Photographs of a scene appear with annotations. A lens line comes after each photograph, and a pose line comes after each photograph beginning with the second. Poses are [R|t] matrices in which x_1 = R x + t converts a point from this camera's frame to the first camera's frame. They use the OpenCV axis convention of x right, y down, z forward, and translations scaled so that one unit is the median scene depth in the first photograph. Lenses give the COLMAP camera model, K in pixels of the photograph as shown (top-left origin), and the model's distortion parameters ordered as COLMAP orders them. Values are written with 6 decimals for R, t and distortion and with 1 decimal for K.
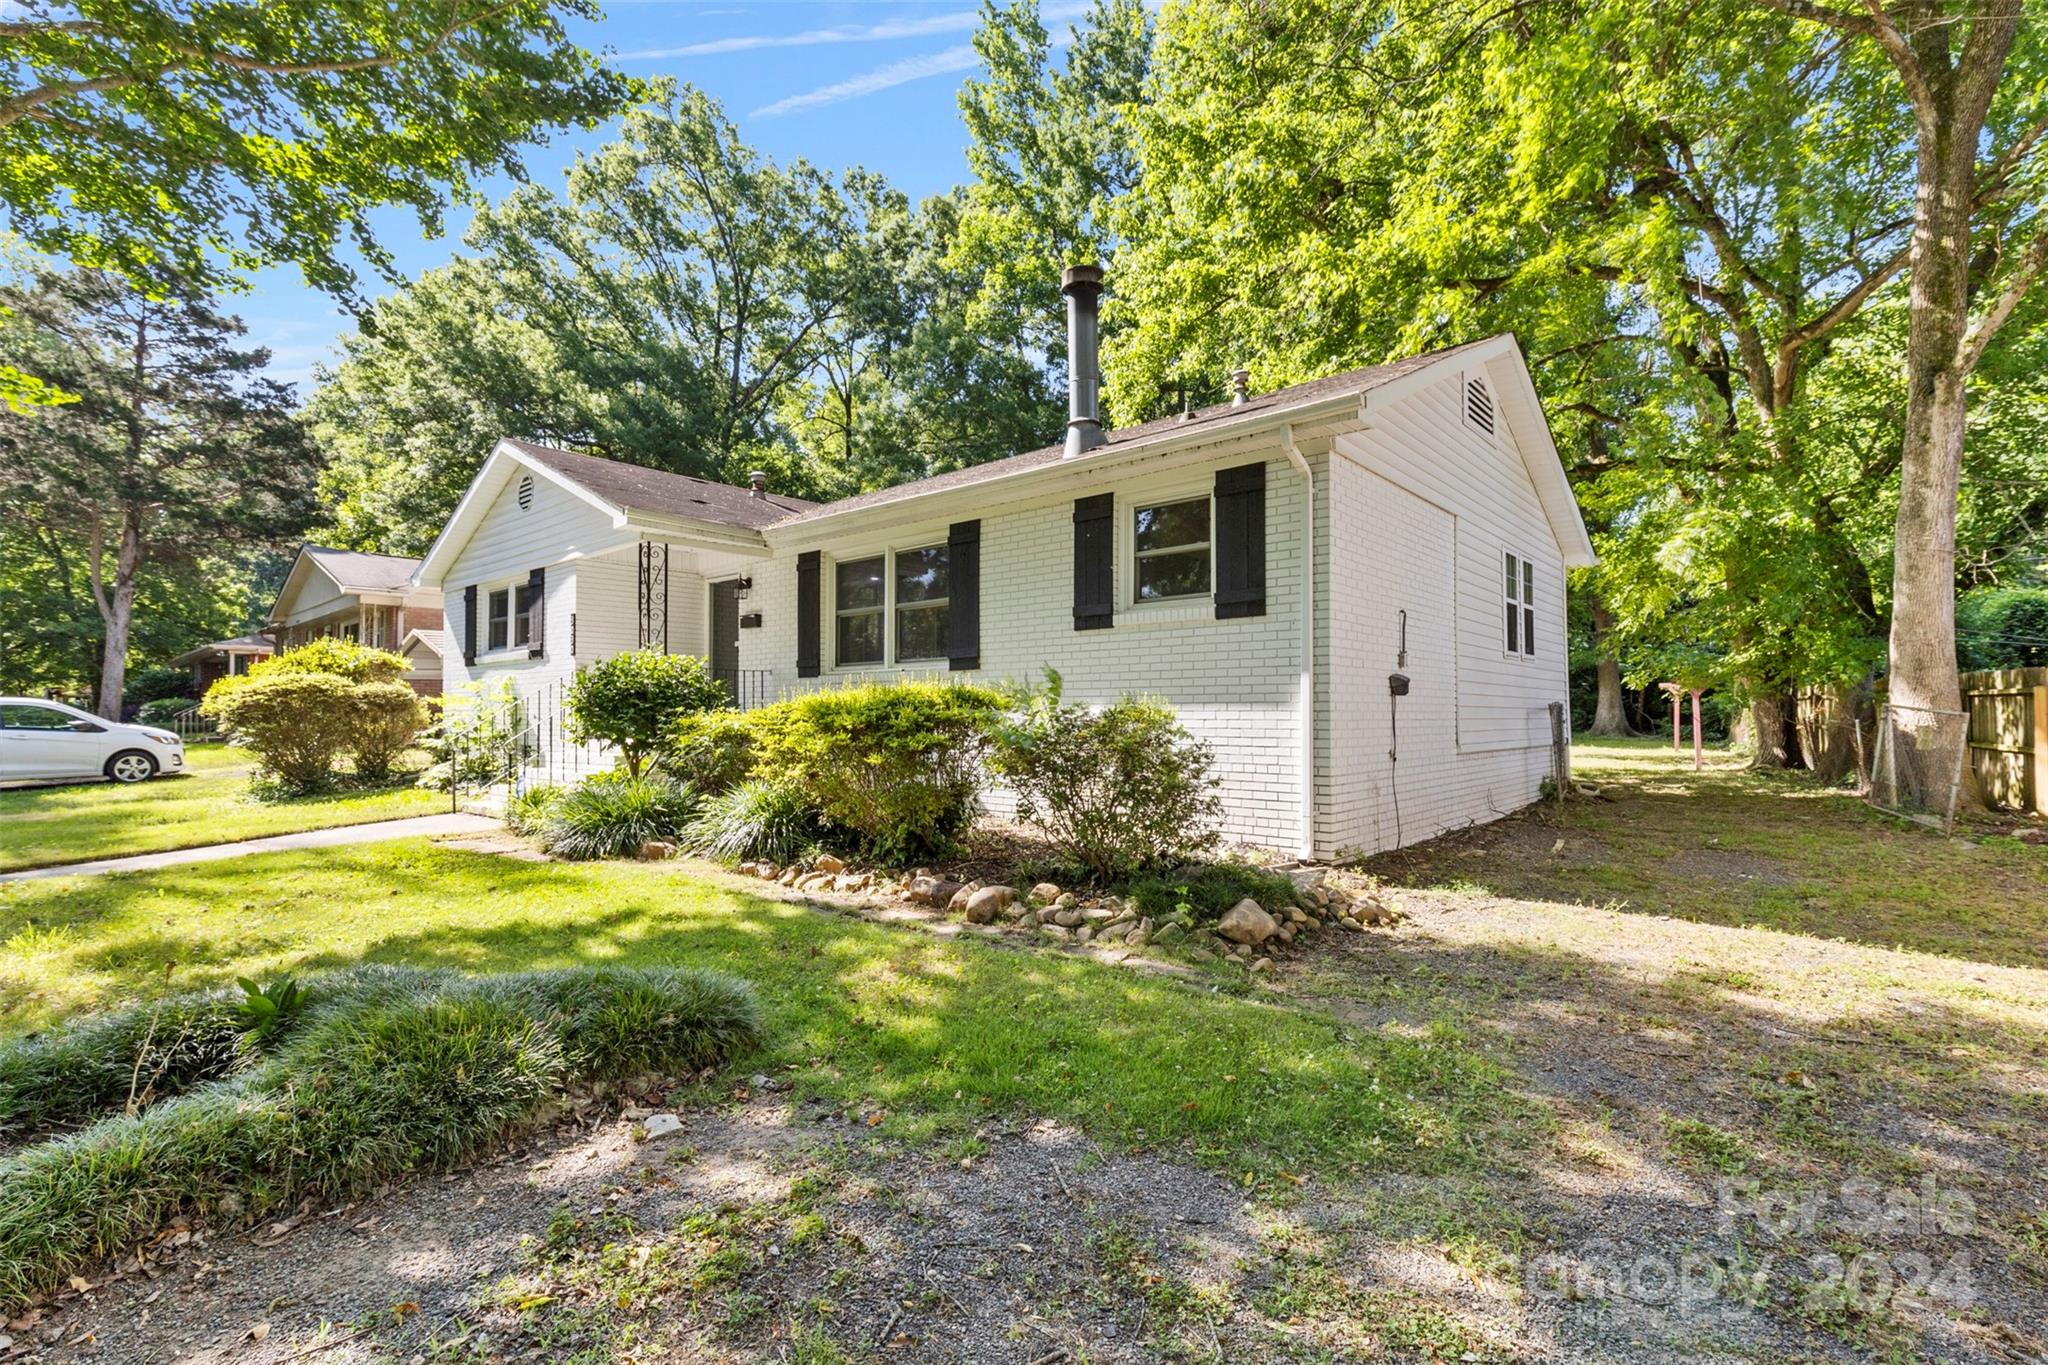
lens RADIAL K [[923.6, 0, 1025.5], [0, 923.6, 684.8], [0, 0, 1]] dist [0.003183, -0.000833]
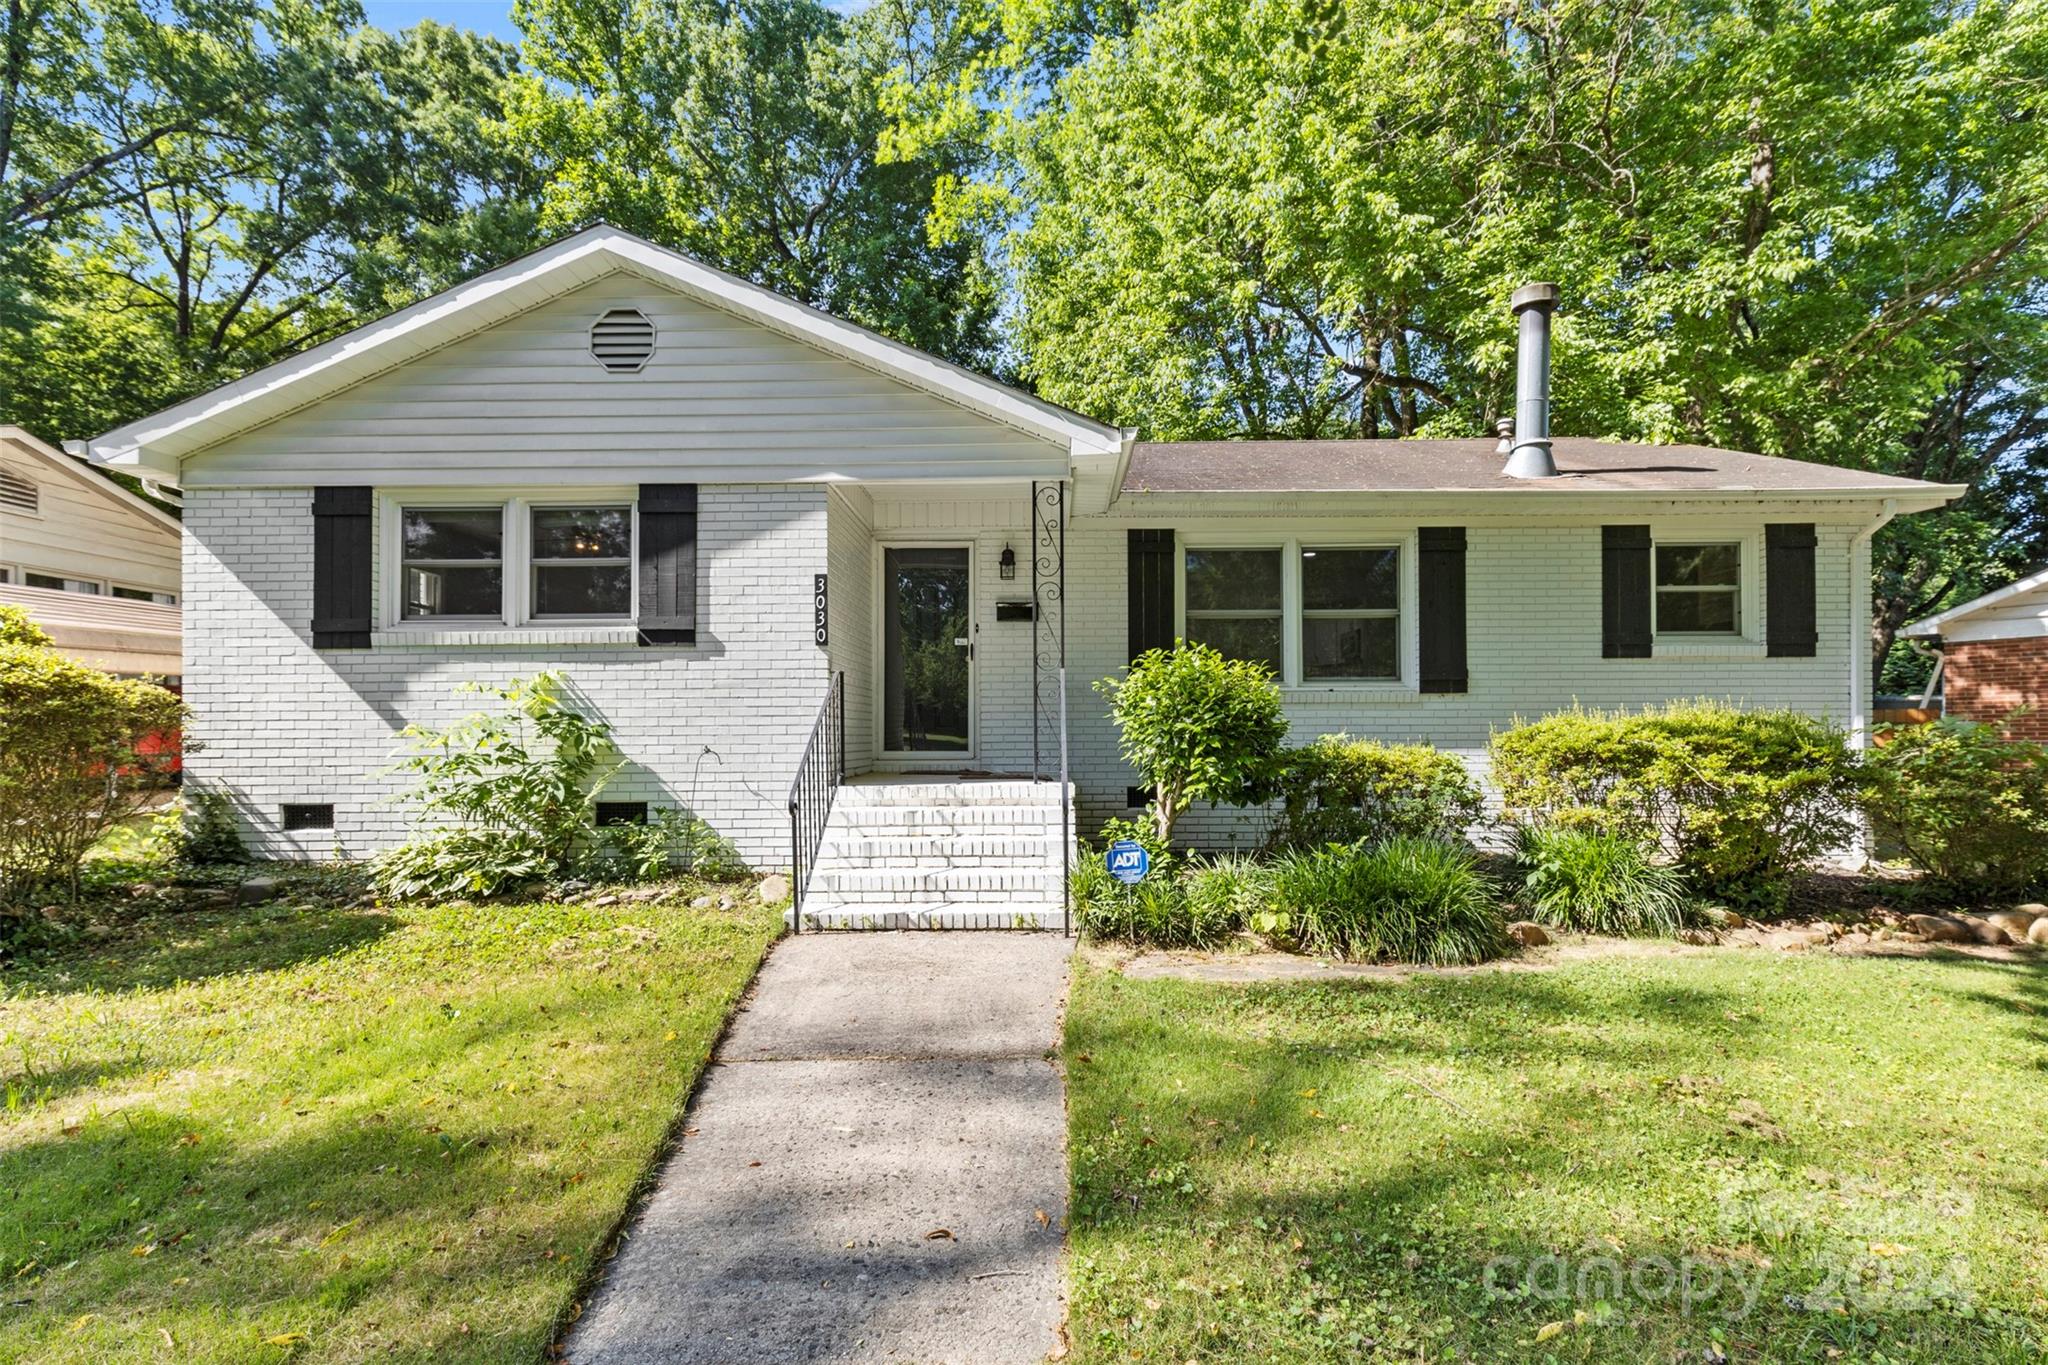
lens RADIAL K [[923.6, 0, 1021.5], [0, 923.6, 716.2], [0, 0, 1]] dist [0.003183, -0.000833]
pose [[0.761913, 0.010908, 0.647587, -0.859140], [-0.018851, 0.999808, 0.005338, 0.009092], [-0.647405, -0.016275, 0.761973, 0.516935]]
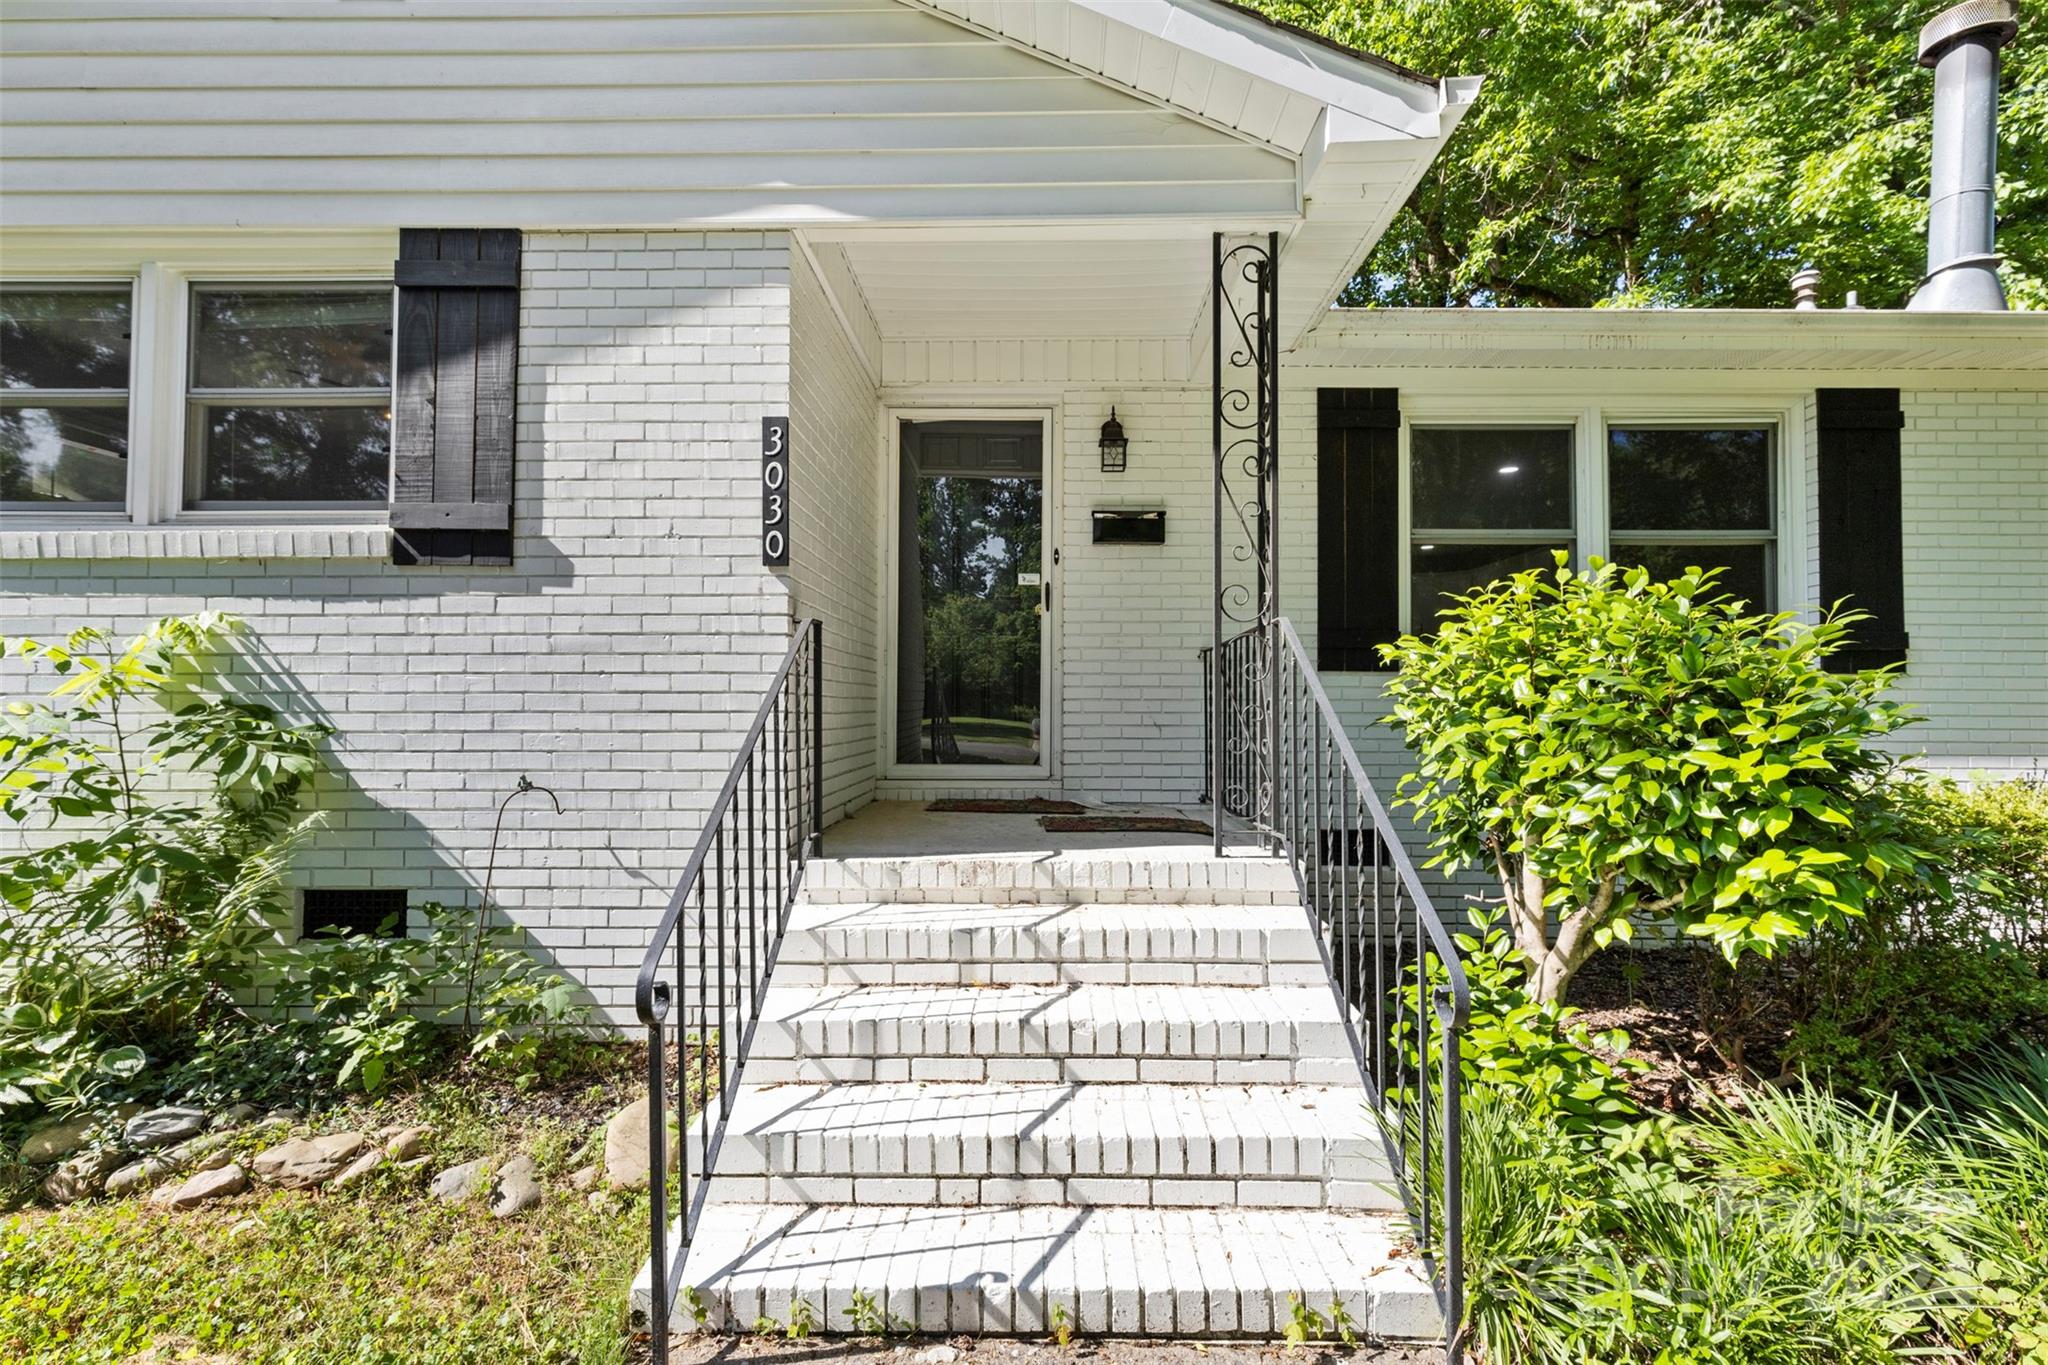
lens RADIAL K [[923.6, 0, 1025.3], [0, 923.6, 679.4], [0, 0, 1]] dist [0.003183, -0.000833]
pose [[0.757452, 0.024357, 0.652436, -0.683248], [-0.026268, 0.999632, -0.006823, 0.003694], [-0.652362, -0.011970, 0.757813, 0.814464]]
